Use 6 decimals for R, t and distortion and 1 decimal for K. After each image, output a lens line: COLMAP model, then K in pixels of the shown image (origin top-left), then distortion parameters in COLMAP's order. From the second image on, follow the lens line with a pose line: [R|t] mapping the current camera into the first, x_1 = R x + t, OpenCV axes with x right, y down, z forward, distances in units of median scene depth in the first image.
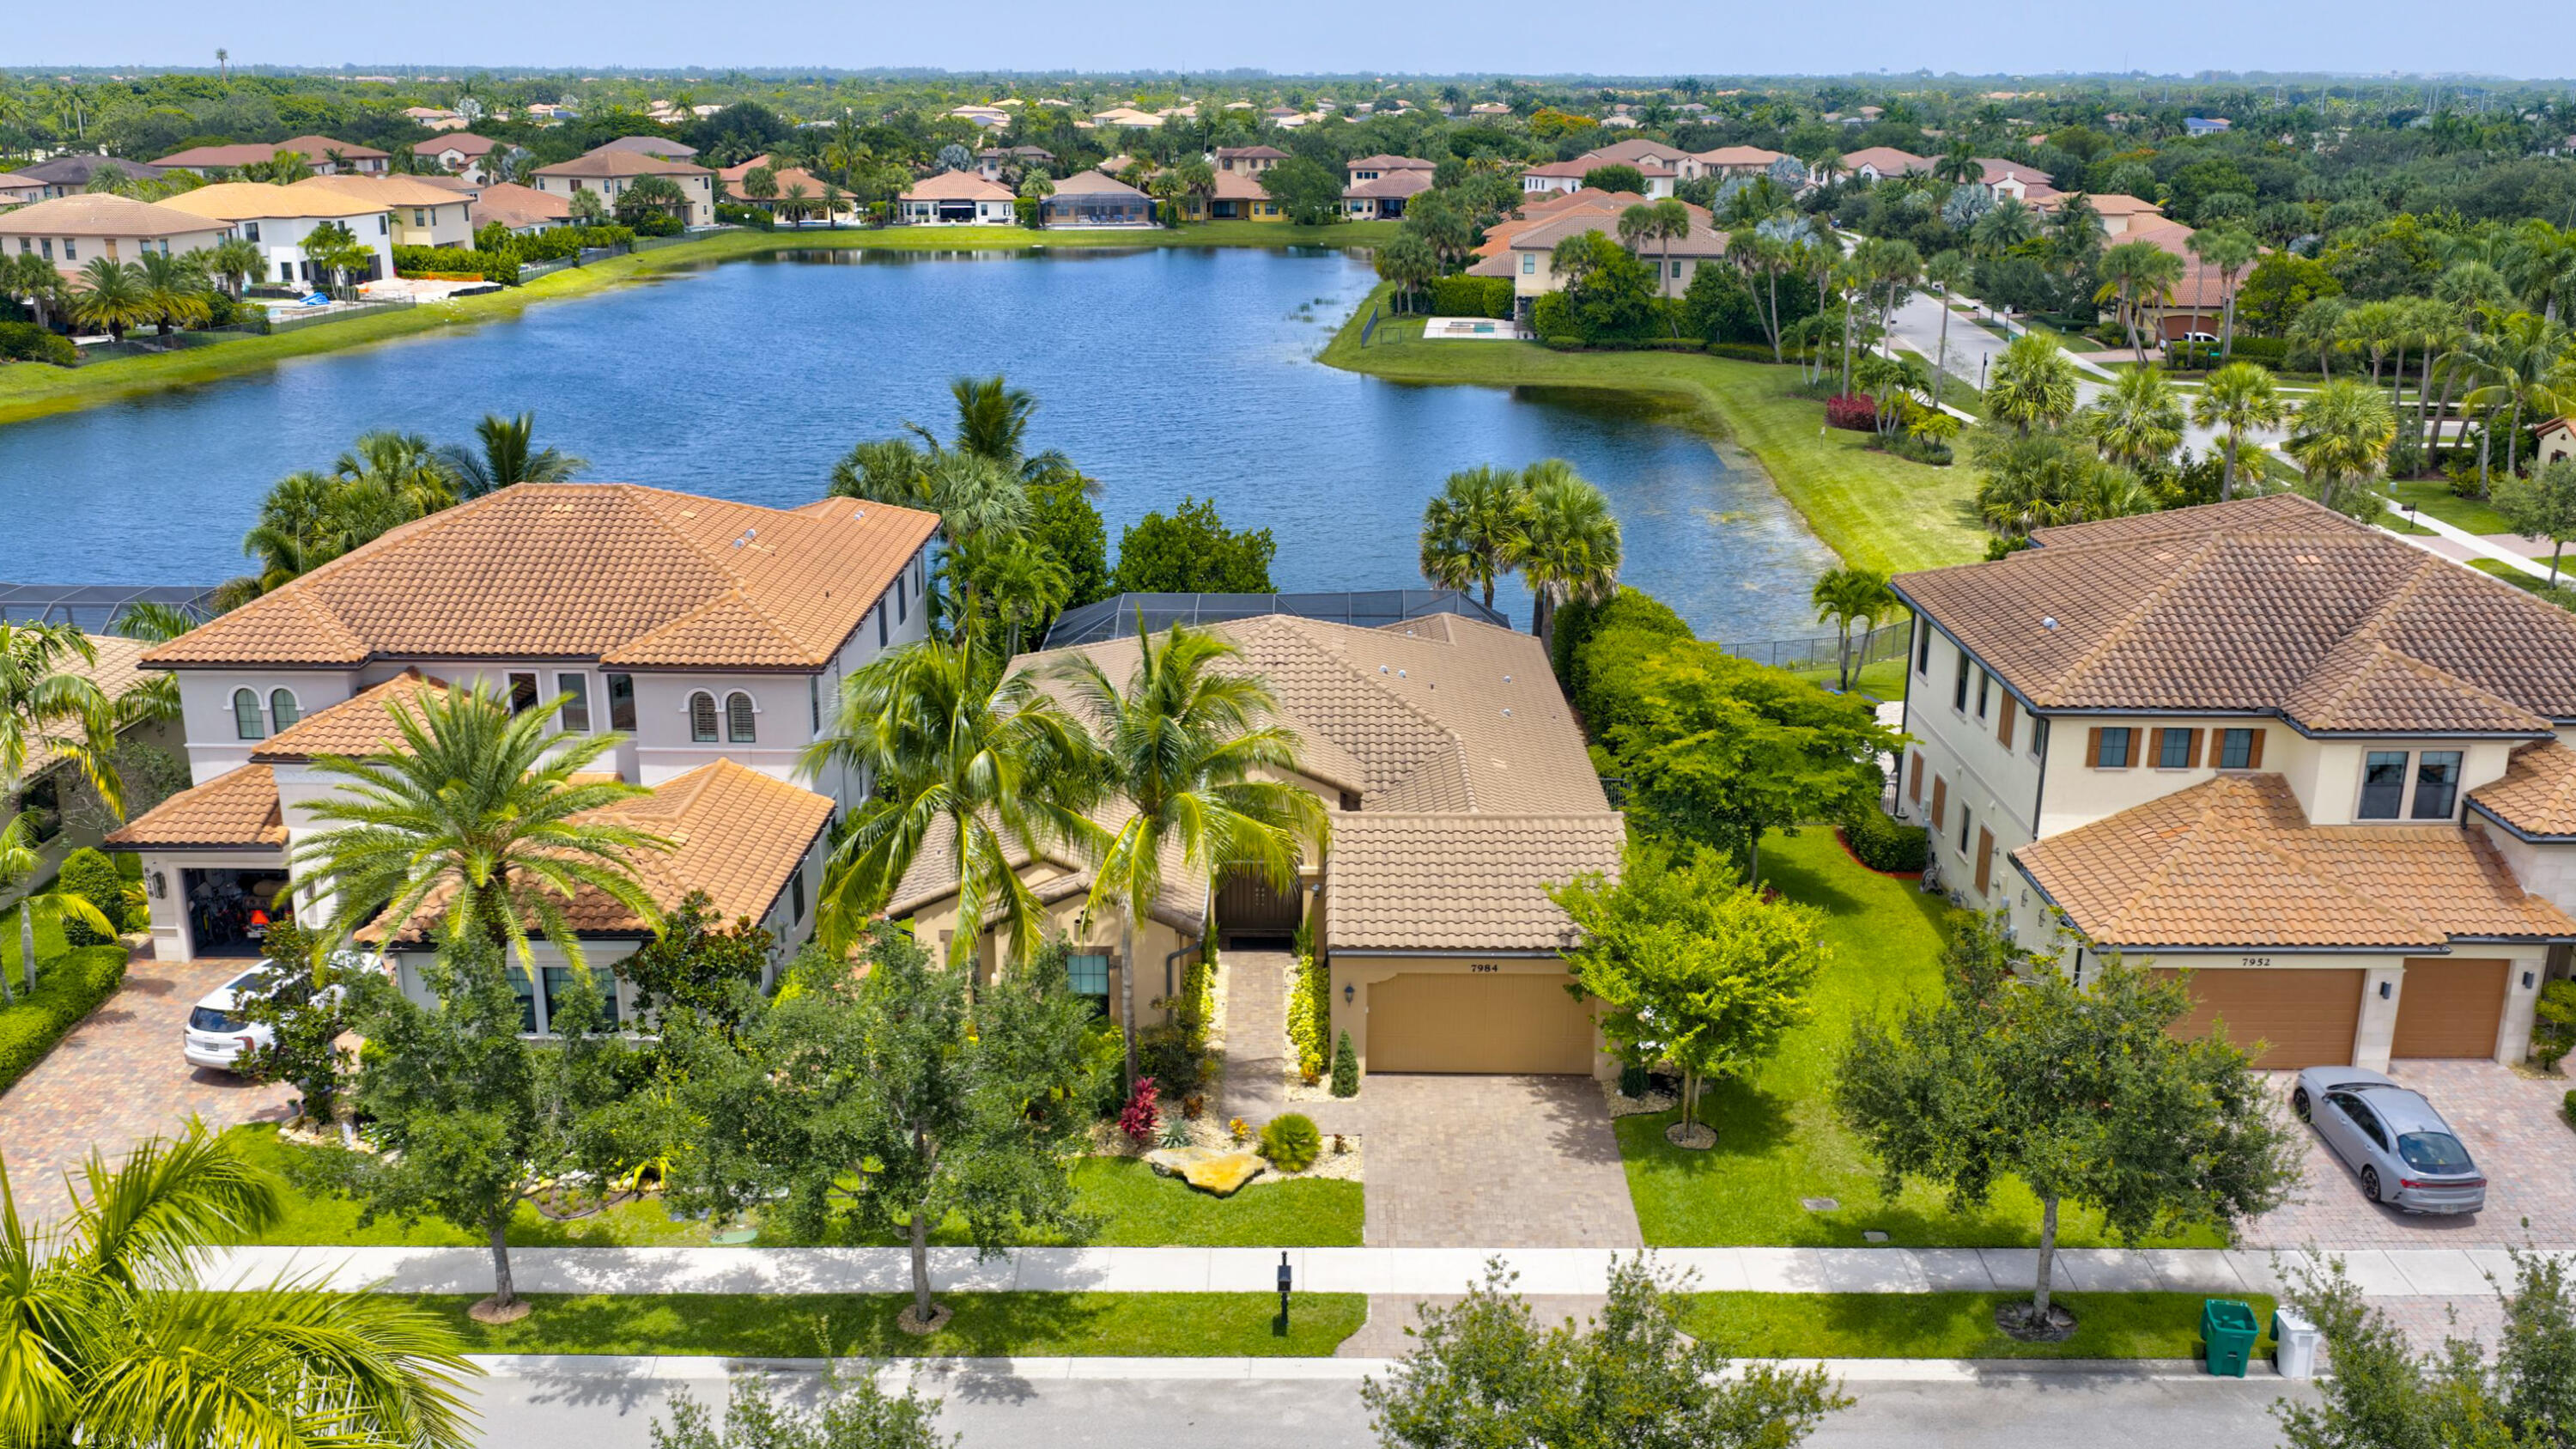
lens RADIAL K [[2143.9, 0, 1288.0], [0, 2143.9, 724.5], [0, 0, 1]] dist [0.043013, -0.049968]
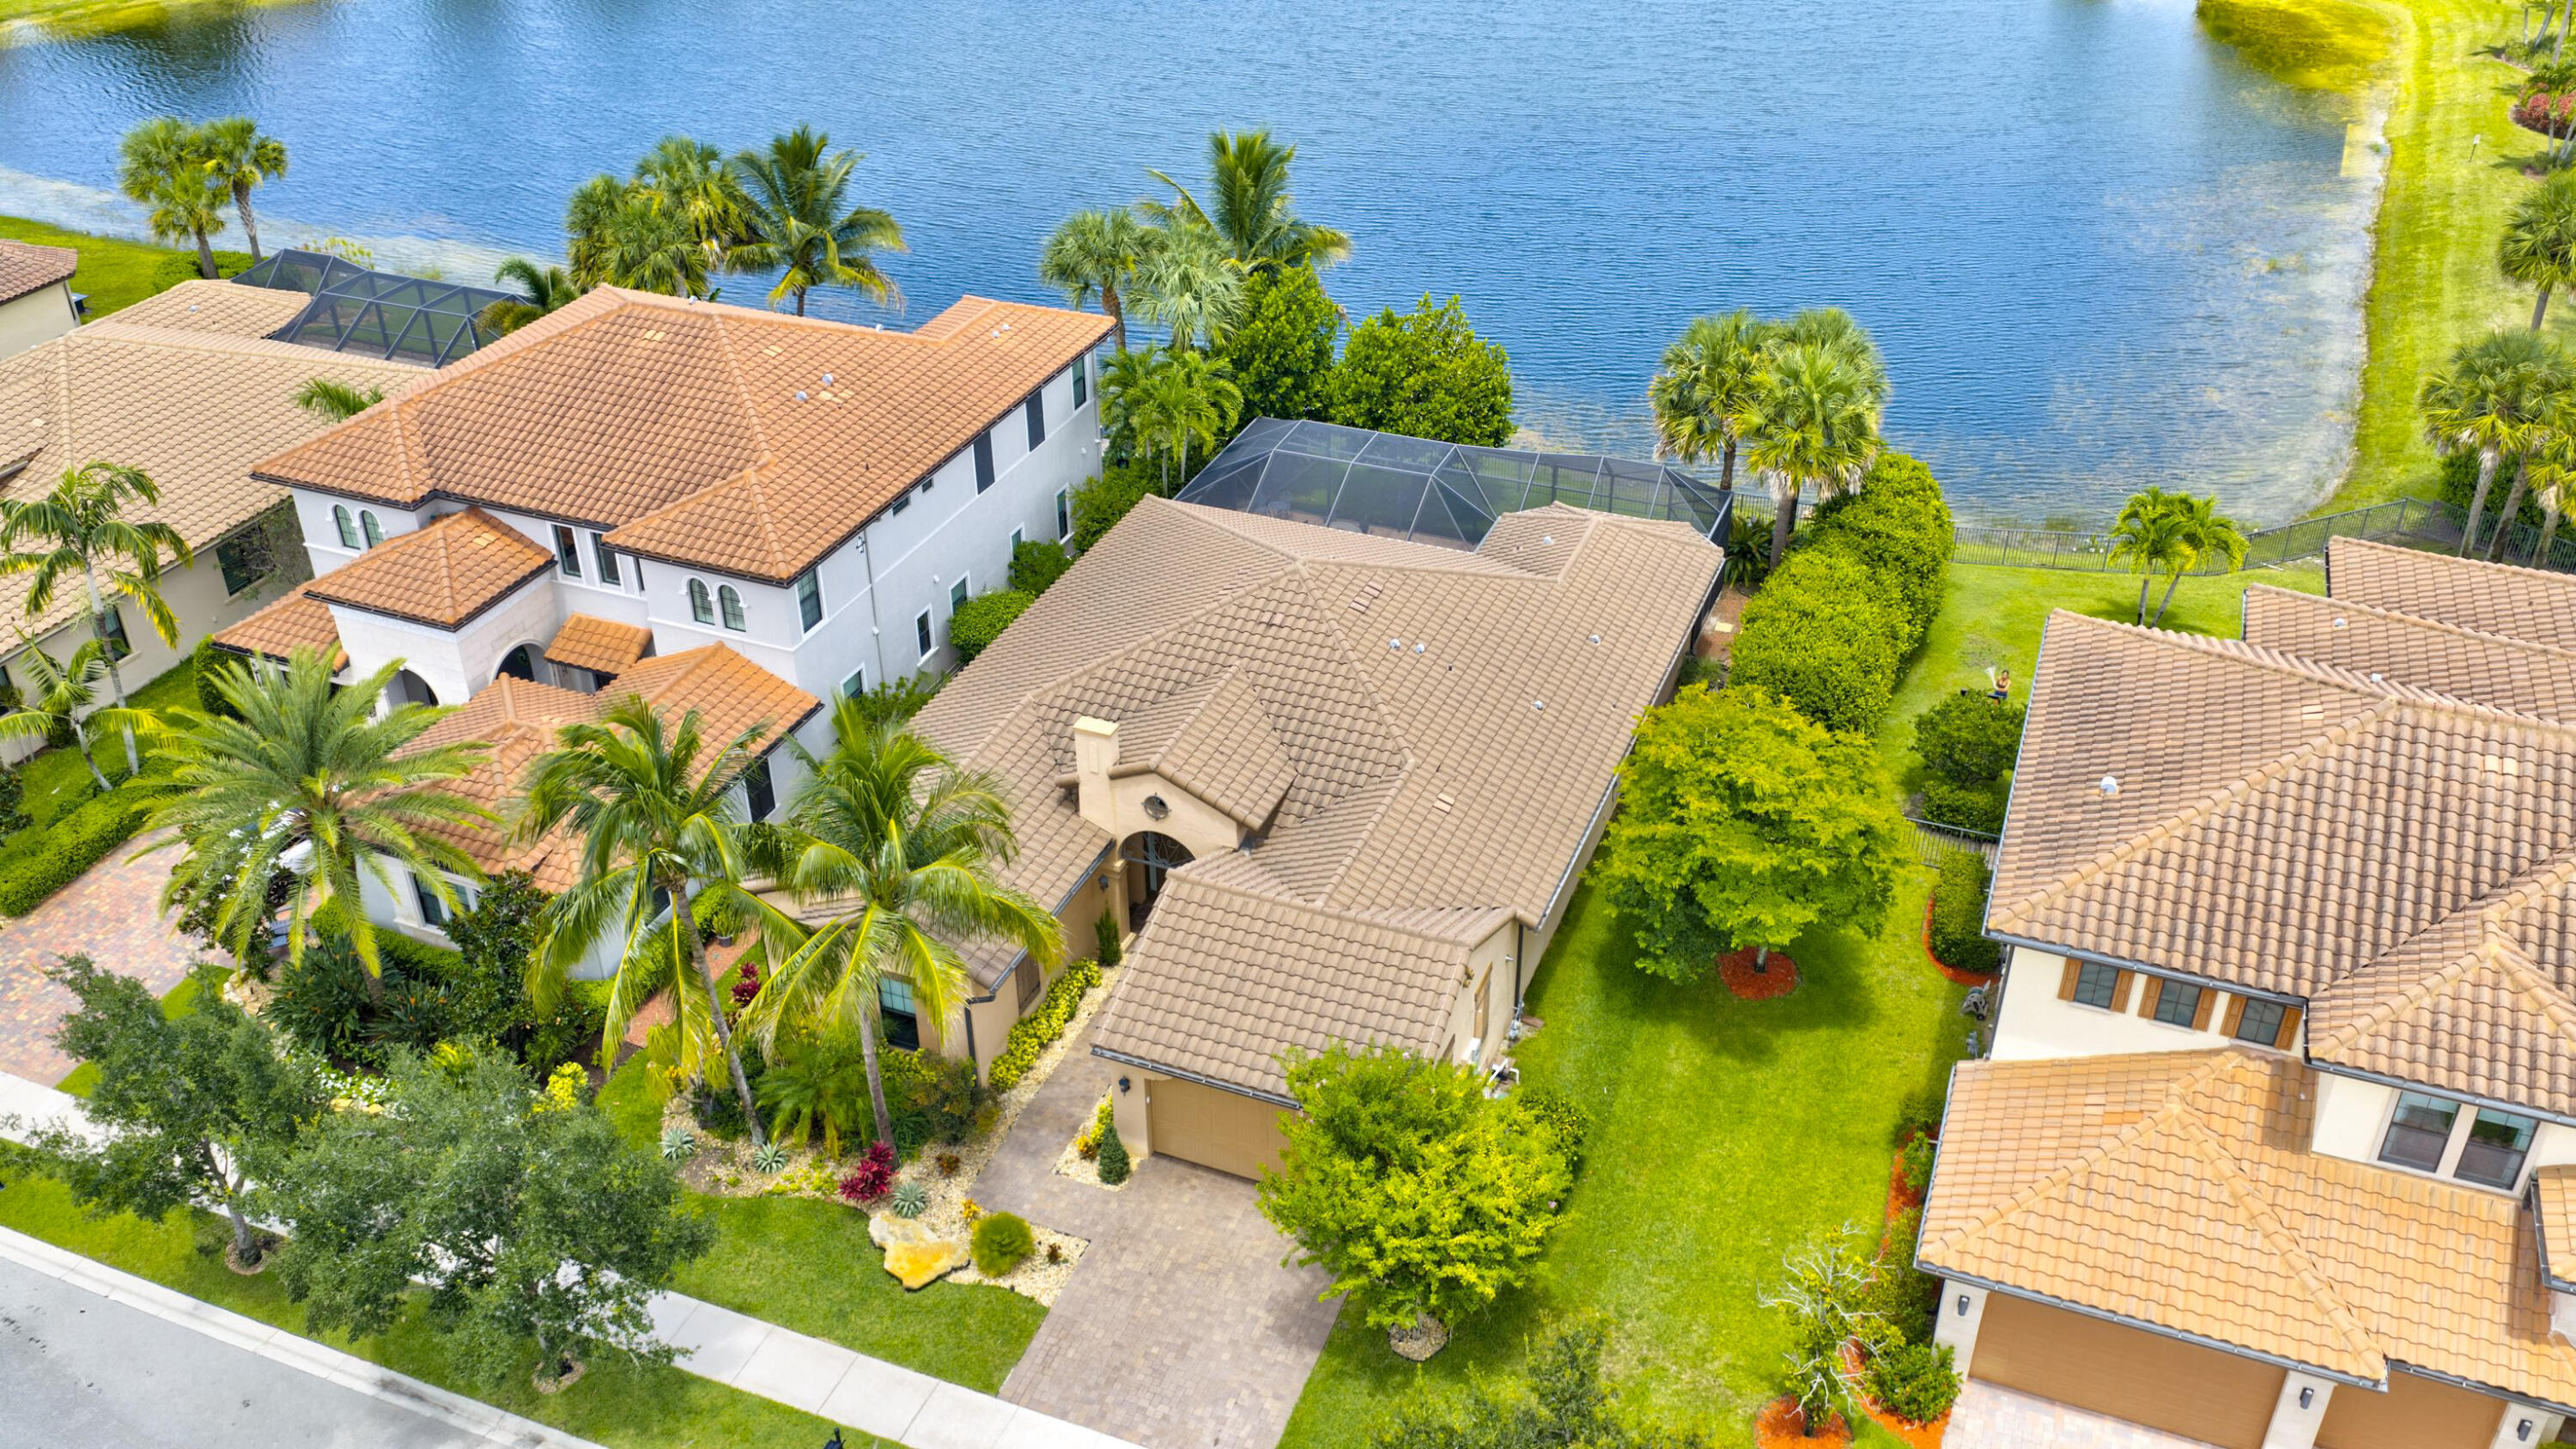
lens RADIAL K [[2143.9, 0, 1288.0], [0, 2143.9, 724.5], [0, 0, 1]] dist [0.043013, -0.049968]
pose [[0.927719, 0.185313, -0.324031, 0.346303], [-0.094570, 0.956430, 0.276221, -0.273499], [0.361100, -0.225612, 0.904824, 0.192137]]
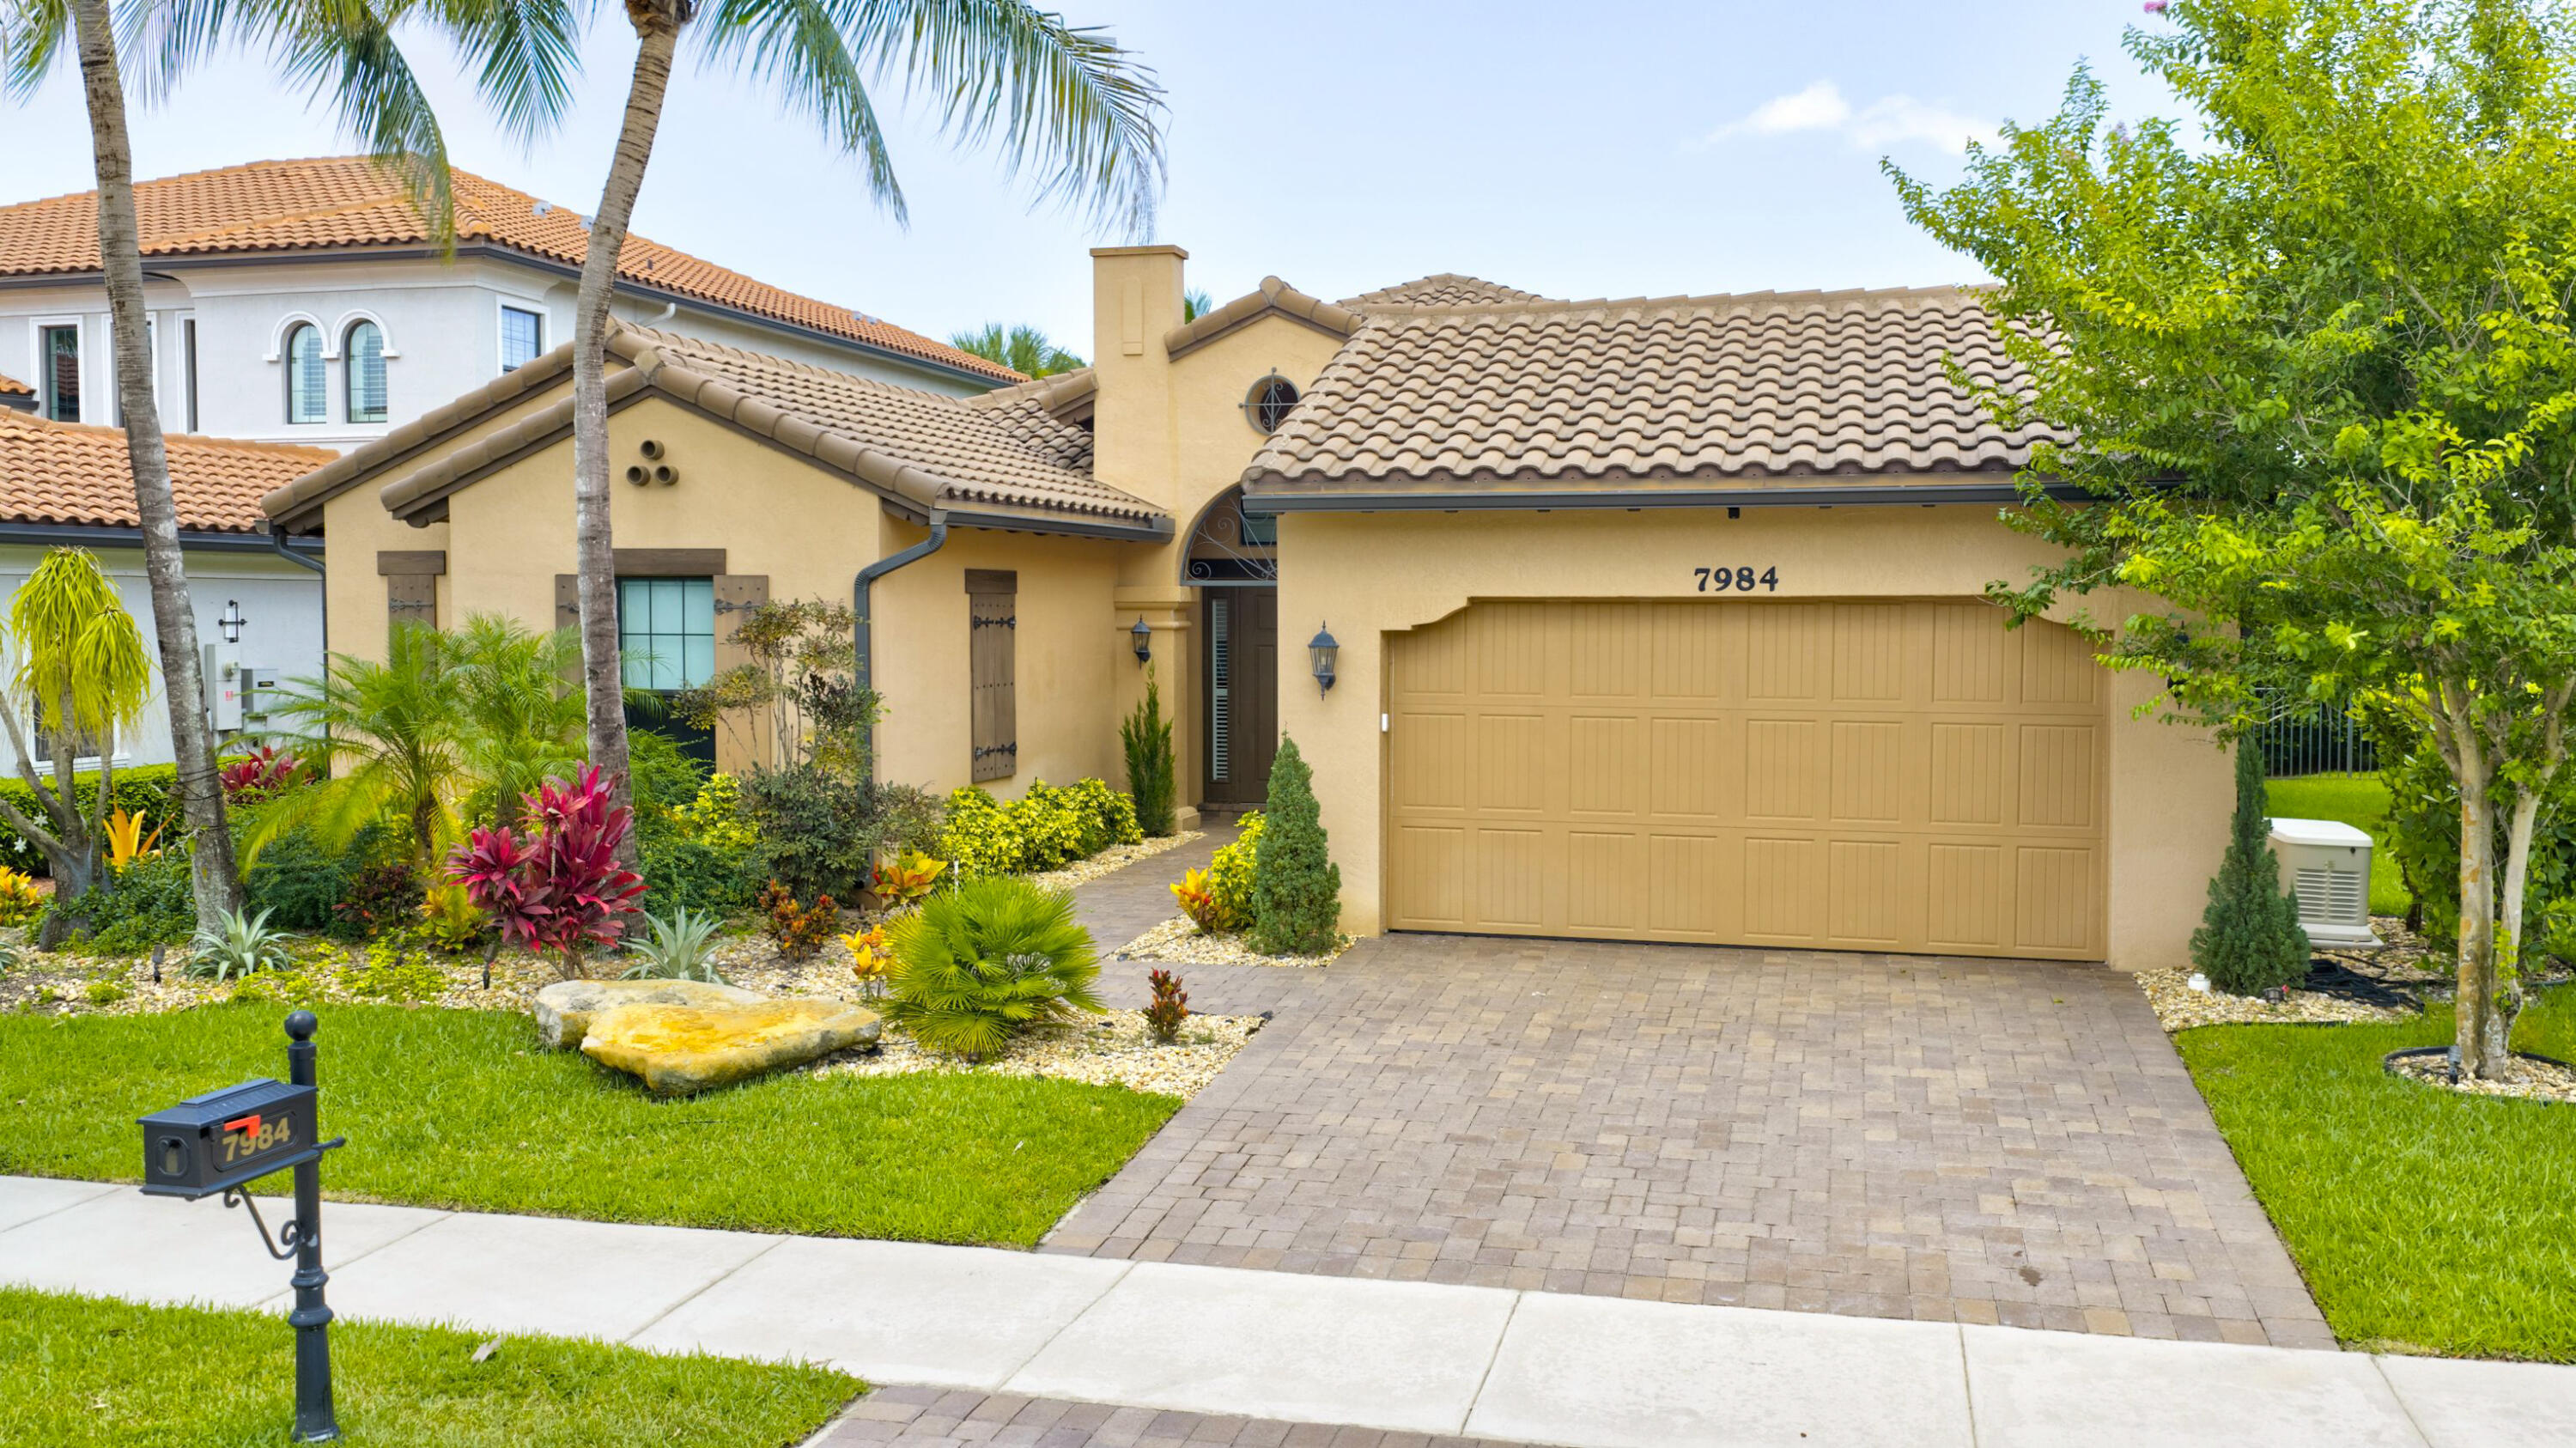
lens RADIAL K [[2100.7, 0, 1288.0], [0, 2100.7, 724.0], [0, 0, 1]] dist [0.052720, -0.003294]
pose [[0.967056, 0.006587, -0.254480, 0.100250], [-0.065395, 0.972546, -0.223335, 0.195767], [0.246022, 0.232619, 0.940936, 0.640479]]
